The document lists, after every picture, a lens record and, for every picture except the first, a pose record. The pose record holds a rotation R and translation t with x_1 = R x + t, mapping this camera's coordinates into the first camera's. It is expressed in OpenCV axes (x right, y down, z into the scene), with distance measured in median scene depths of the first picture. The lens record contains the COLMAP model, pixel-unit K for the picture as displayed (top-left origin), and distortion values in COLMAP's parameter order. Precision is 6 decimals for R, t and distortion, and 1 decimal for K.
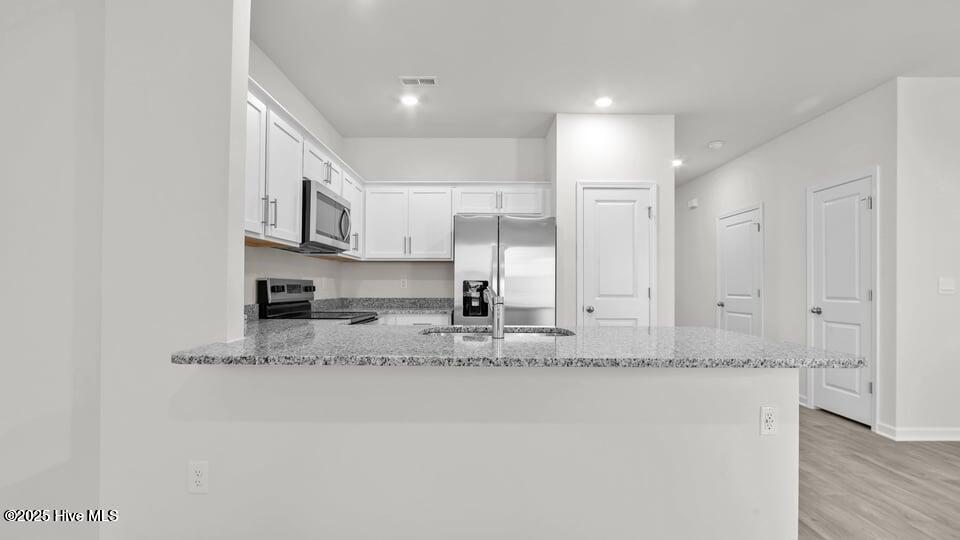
lens RADIAL K [[419.5, 0, 476.2], [0, 419.5, 284.7], [0, 0, 1]] dist [-0.009448, 0.000814]
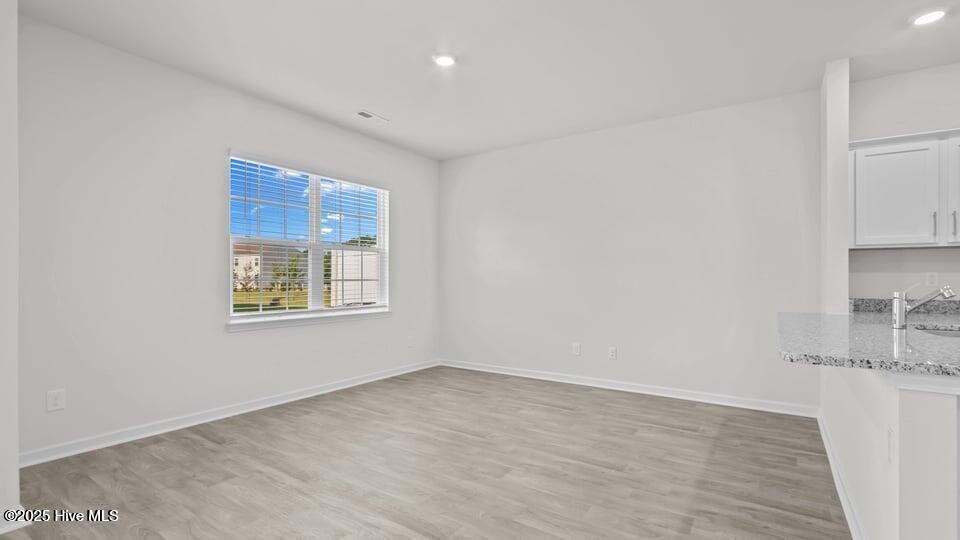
lens RADIAL K [[441.5, 0, 497.1], [0, 441.5, 274.6], [0, 0, 1]] dist [0.000652, 0.000441]
pose [[-0.530076, -0.016410, -0.847791, 0.810697], [-0.007050, 0.999863, -0.014946, 0.003230], [0.847921, -0.001946, -0.530119, 0.350459]]
